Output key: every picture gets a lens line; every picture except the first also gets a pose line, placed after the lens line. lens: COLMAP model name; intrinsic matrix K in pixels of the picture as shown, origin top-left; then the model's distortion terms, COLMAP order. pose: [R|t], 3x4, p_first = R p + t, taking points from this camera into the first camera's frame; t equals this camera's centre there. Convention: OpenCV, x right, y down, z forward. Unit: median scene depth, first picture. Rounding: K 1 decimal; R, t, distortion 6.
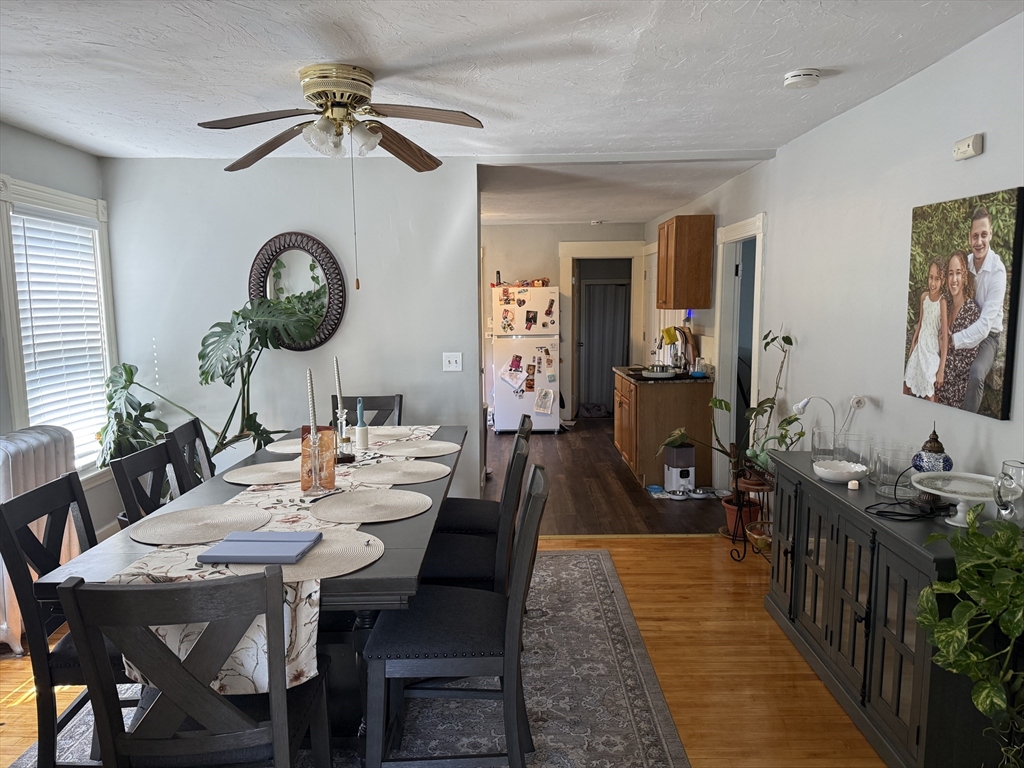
lens RADIAL K [[707.9, 0, 512.0], [0, 707.9, 387.0], [0, 0, 1]] dist [0.000385, -0.002004]
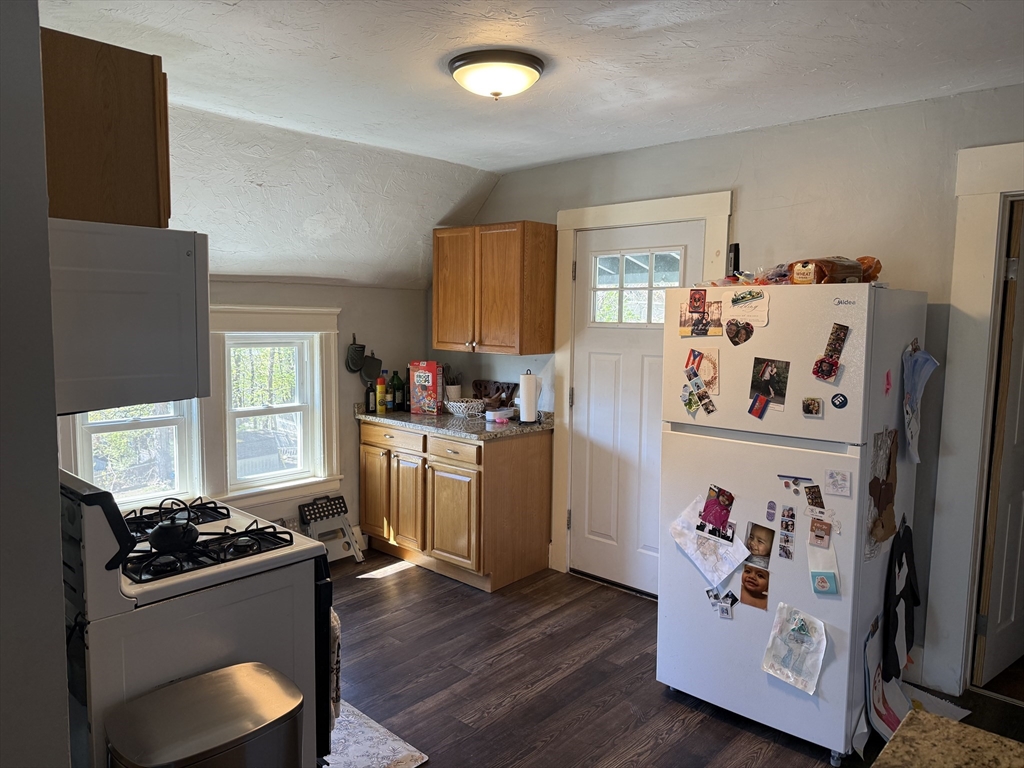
lens RADIAL K [[707.9, 0, 511.3], [0, 707.9, 379.4], [0, 0, 1]] dist [0.000385, -0.002004]
pose [[0.739431, 0.078713, -0.668615, 0.153134], [-0.099255, 0.995035, 0.007374, -0.088988], [0.665875, 0.060911, 0.743572, 0.684707]]
